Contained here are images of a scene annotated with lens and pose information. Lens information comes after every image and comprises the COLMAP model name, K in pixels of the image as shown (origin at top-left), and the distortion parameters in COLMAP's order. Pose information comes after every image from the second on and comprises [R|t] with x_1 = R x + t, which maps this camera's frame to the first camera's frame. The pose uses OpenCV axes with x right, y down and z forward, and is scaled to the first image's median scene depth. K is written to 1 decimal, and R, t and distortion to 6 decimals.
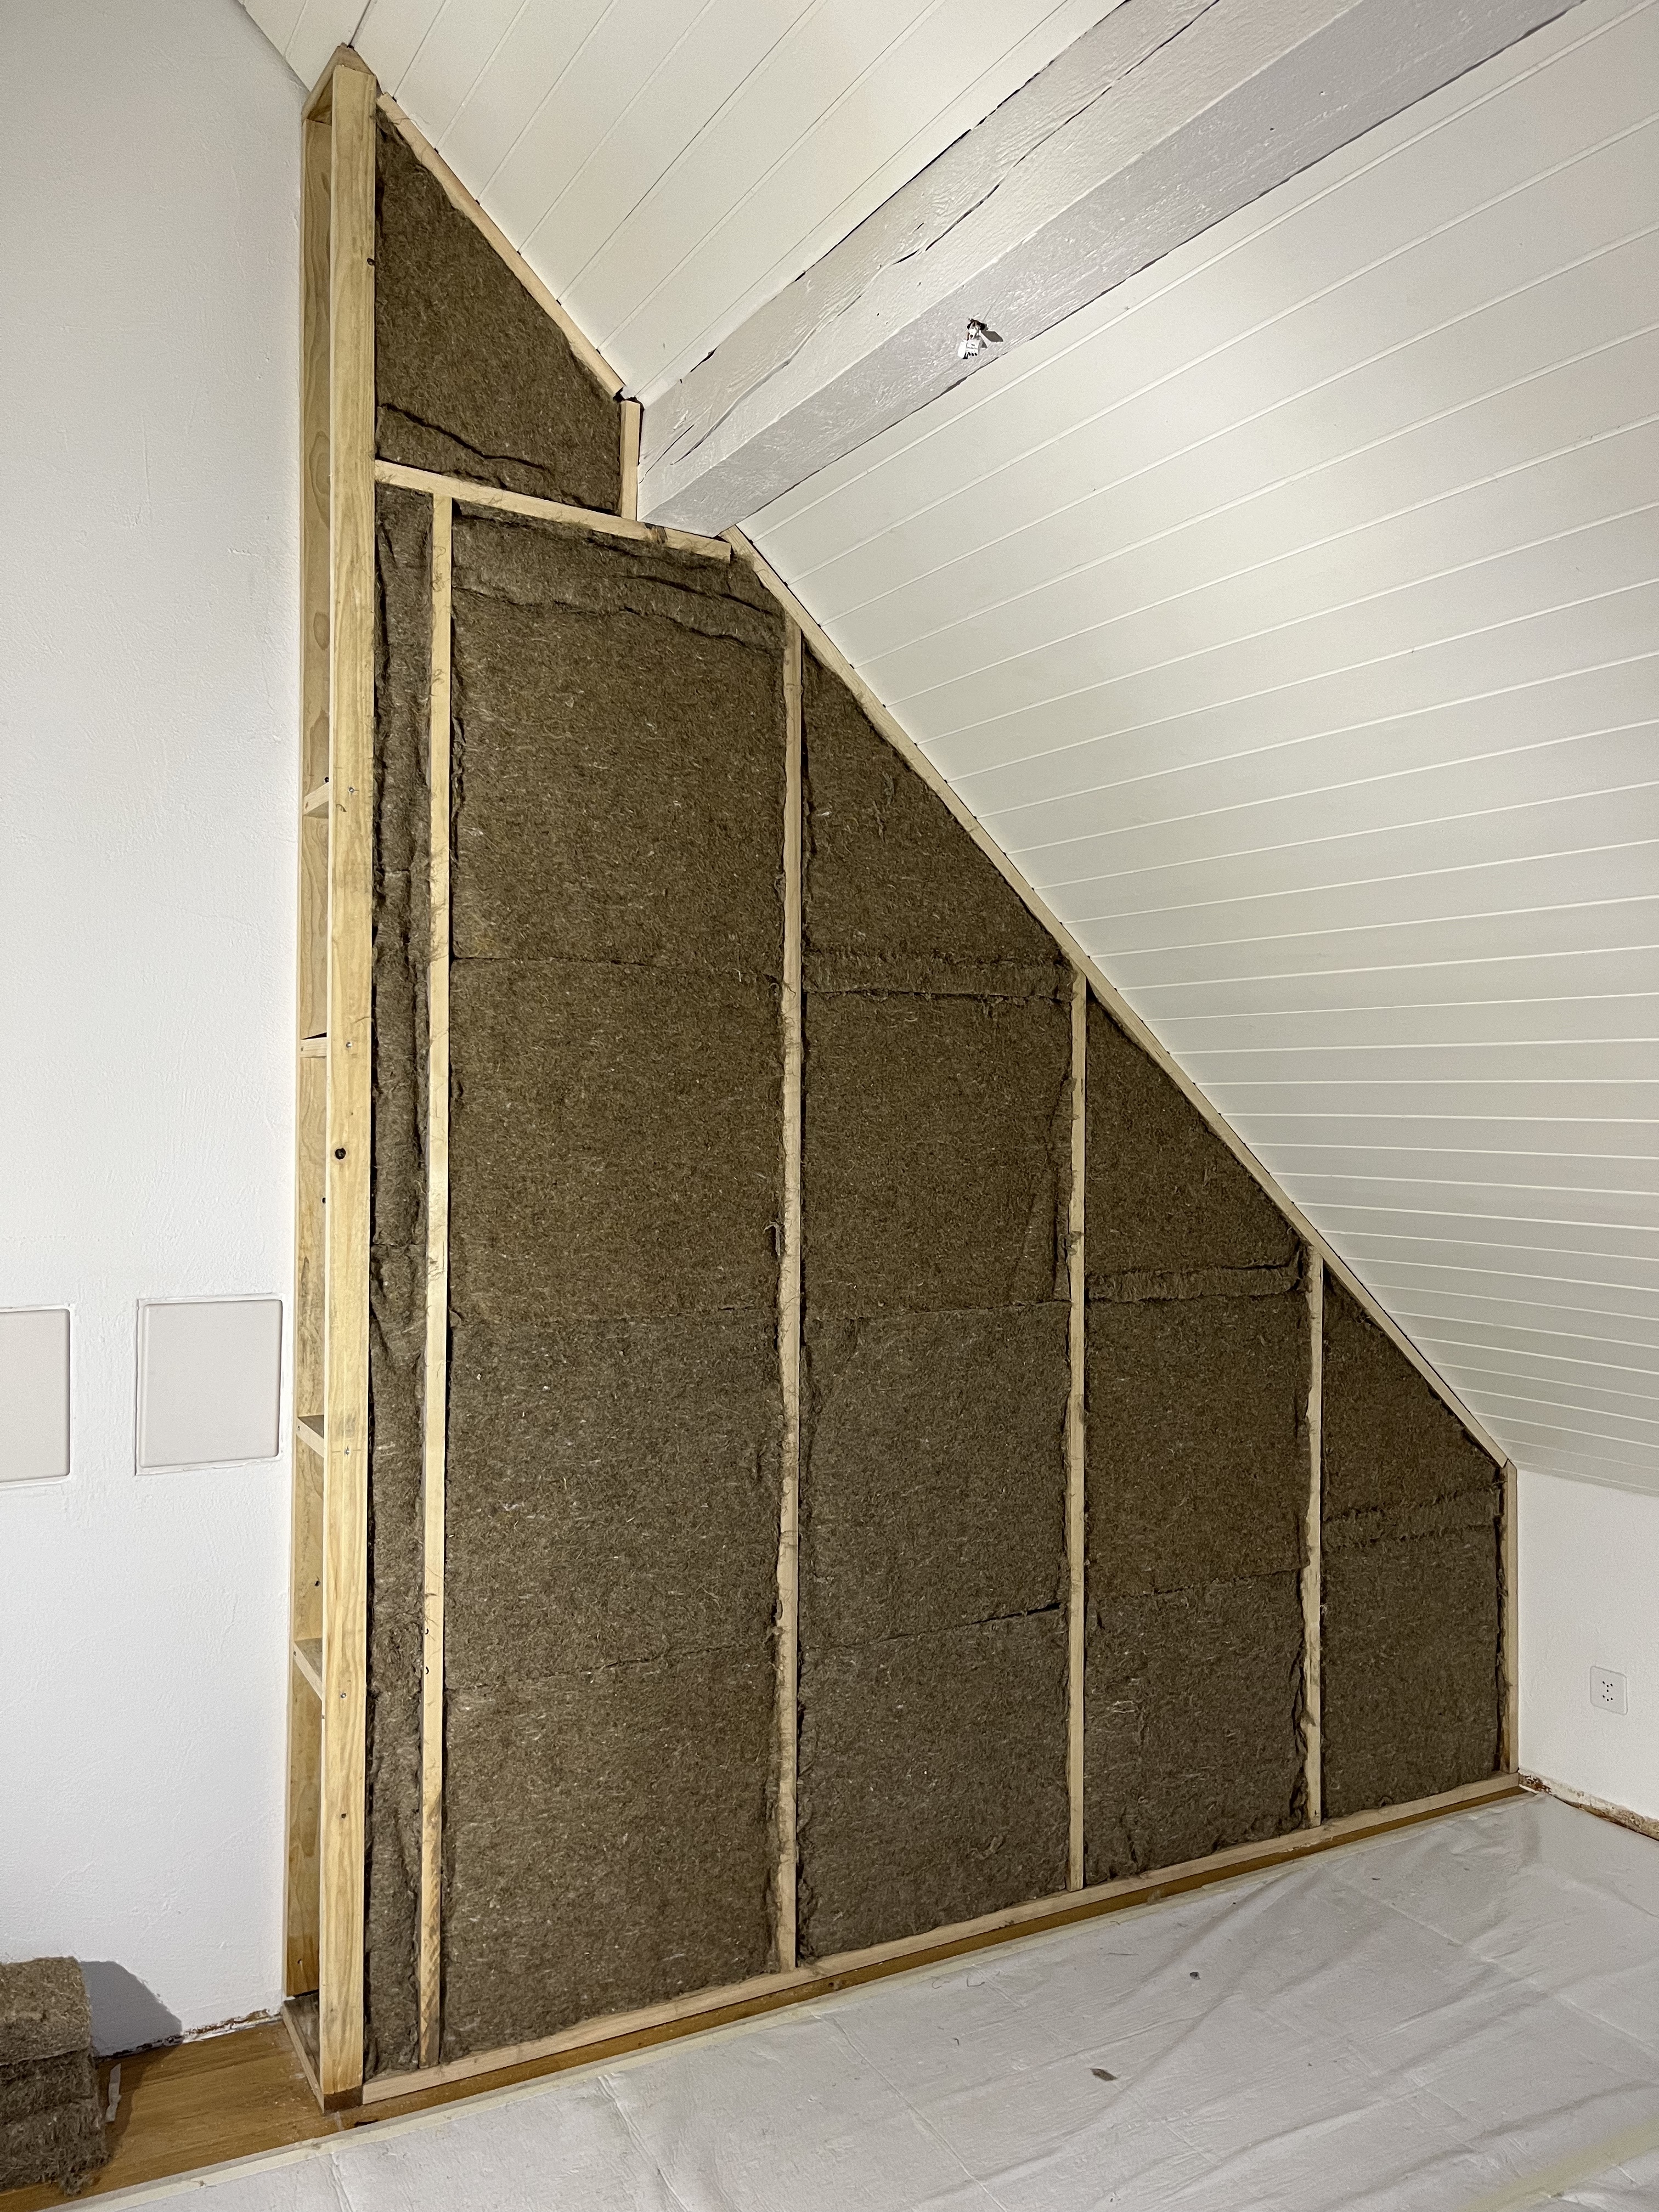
lens RADIAL K [[1675.6, 0, 891.4], [0, 1675.6, 1128.9], [0, 0, 1]] dist [0.011547, -0.056363]
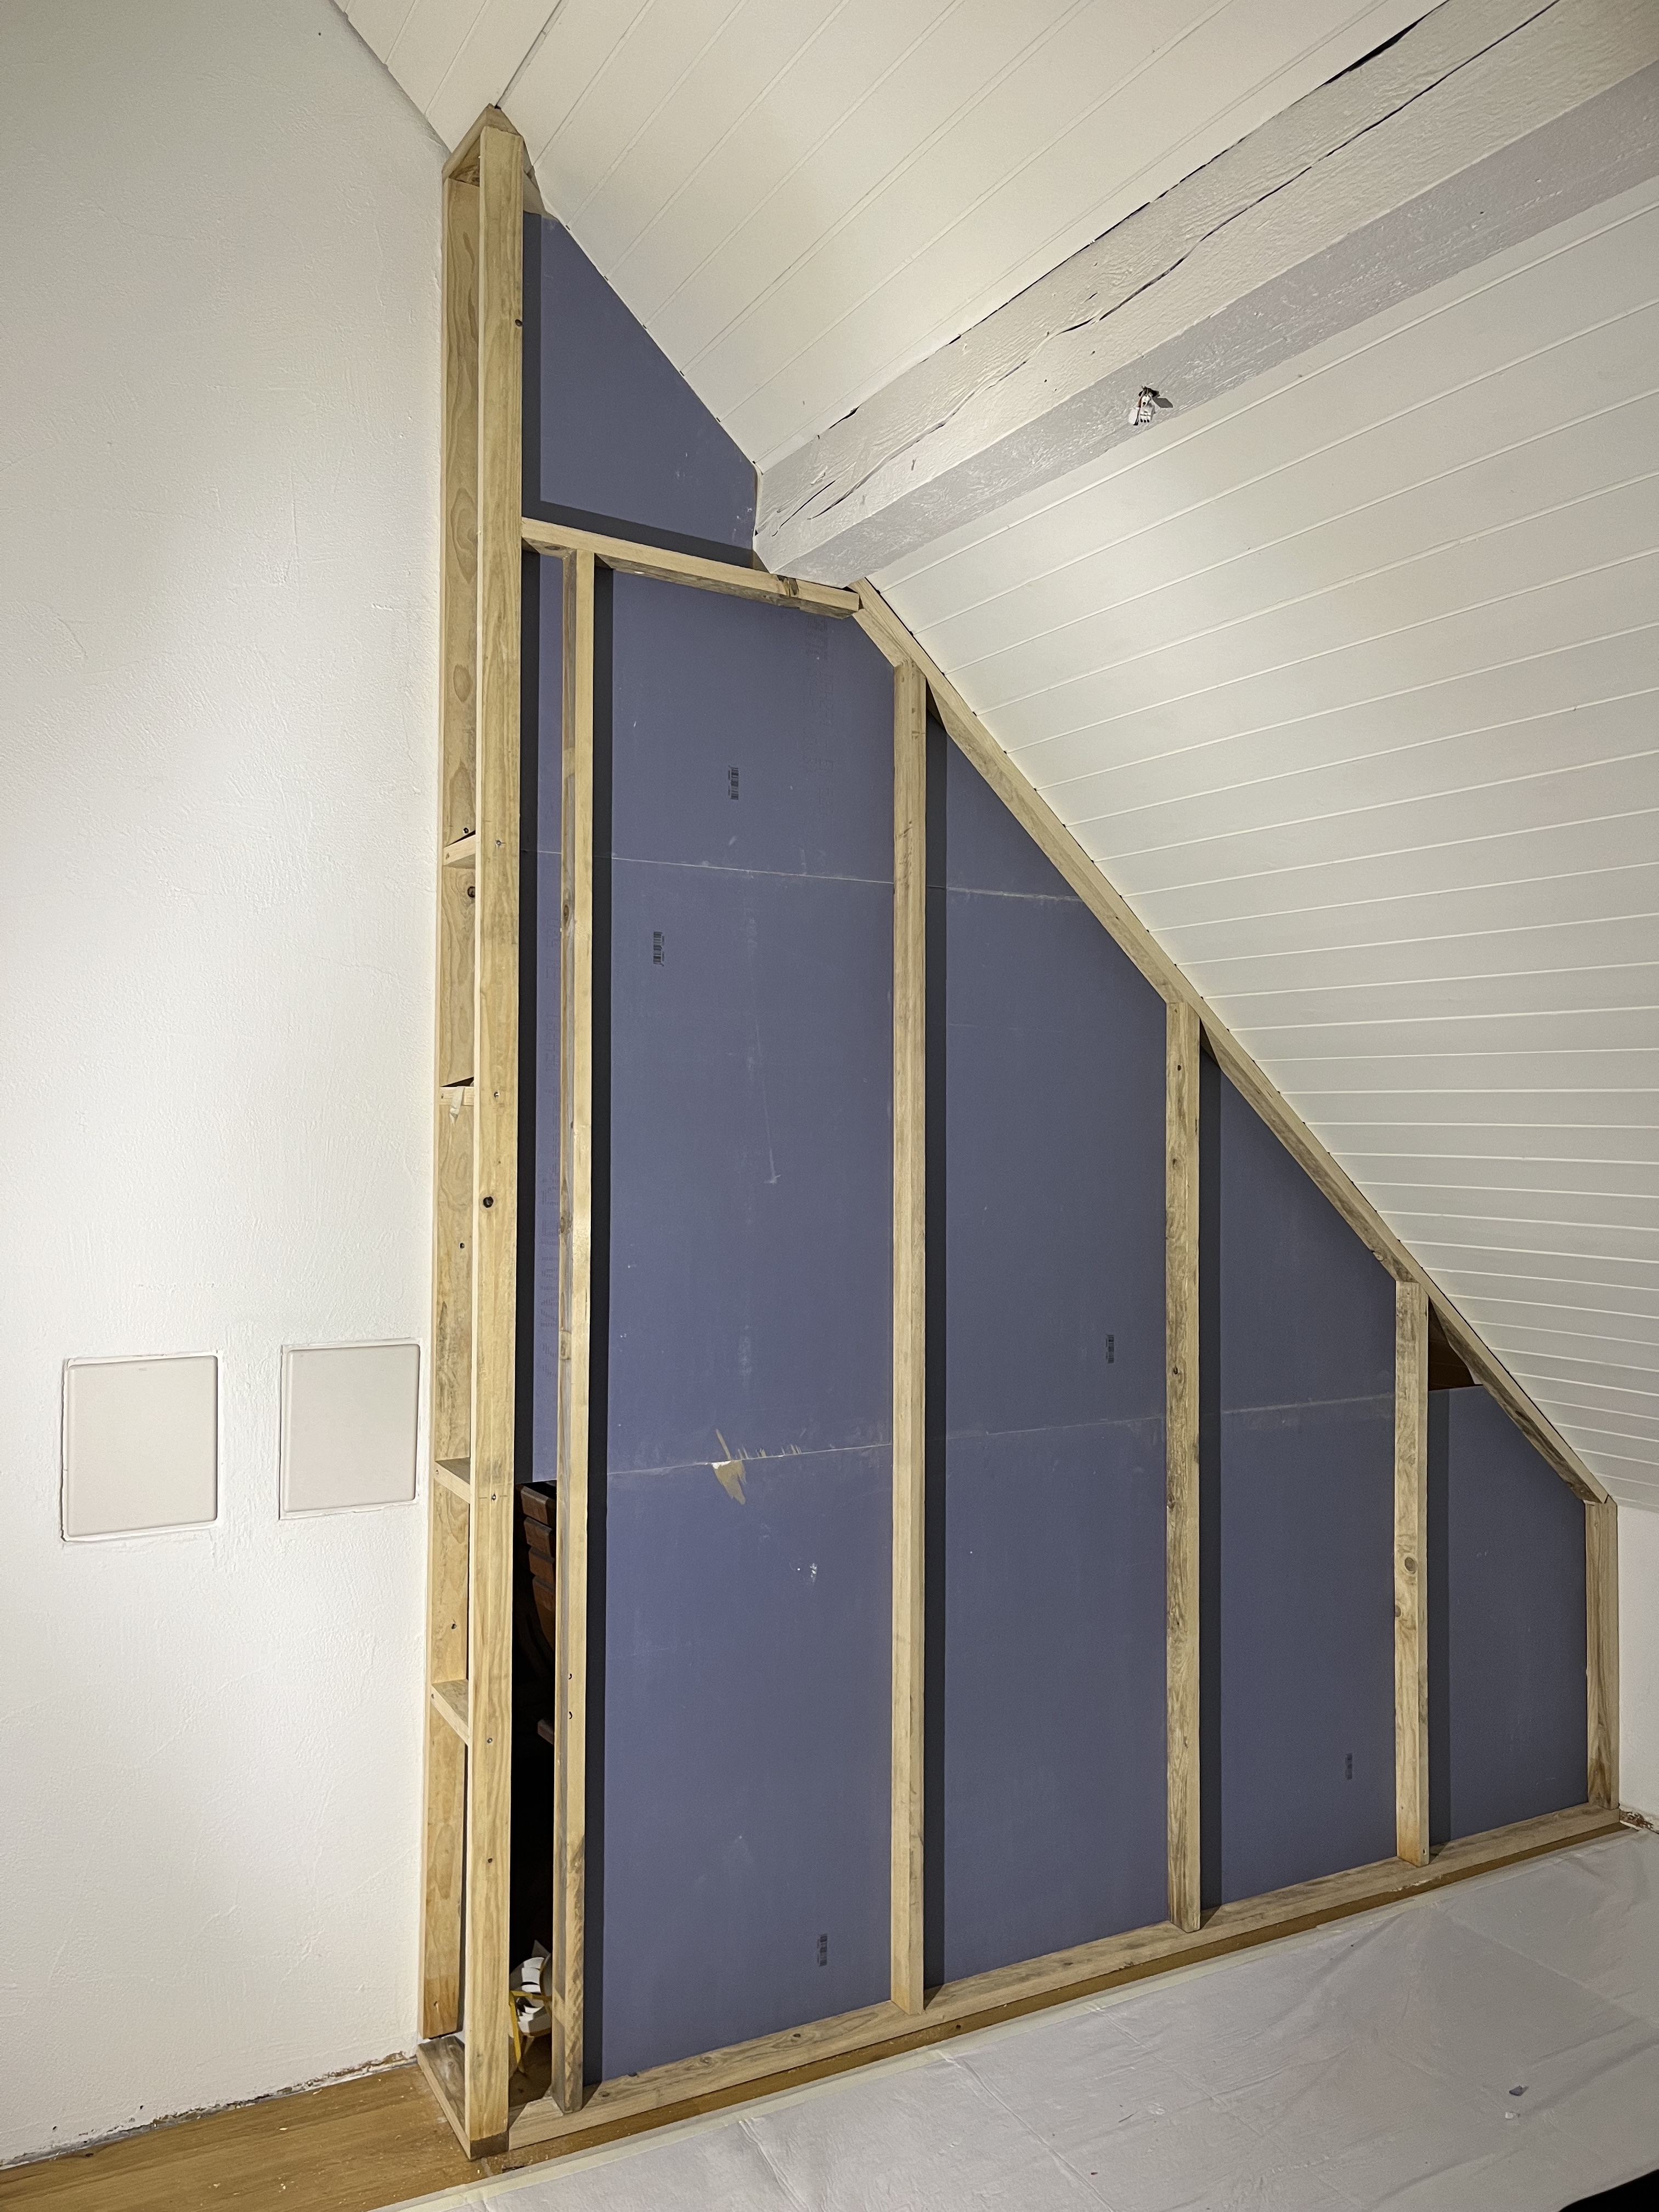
lens RADIAL K [[1675.6, 0, 826.7], [0, 1675.6, 1108.6], [0, 0, 1]] dist [0.011547, -0.056363]
pose [[0.999938, -0.001279, -0.011041, -0.111754], [0.001154, 0.999936, -0.011272, -0.029591], [0.011055, 0.011259, 0.999876, -0.009113]]
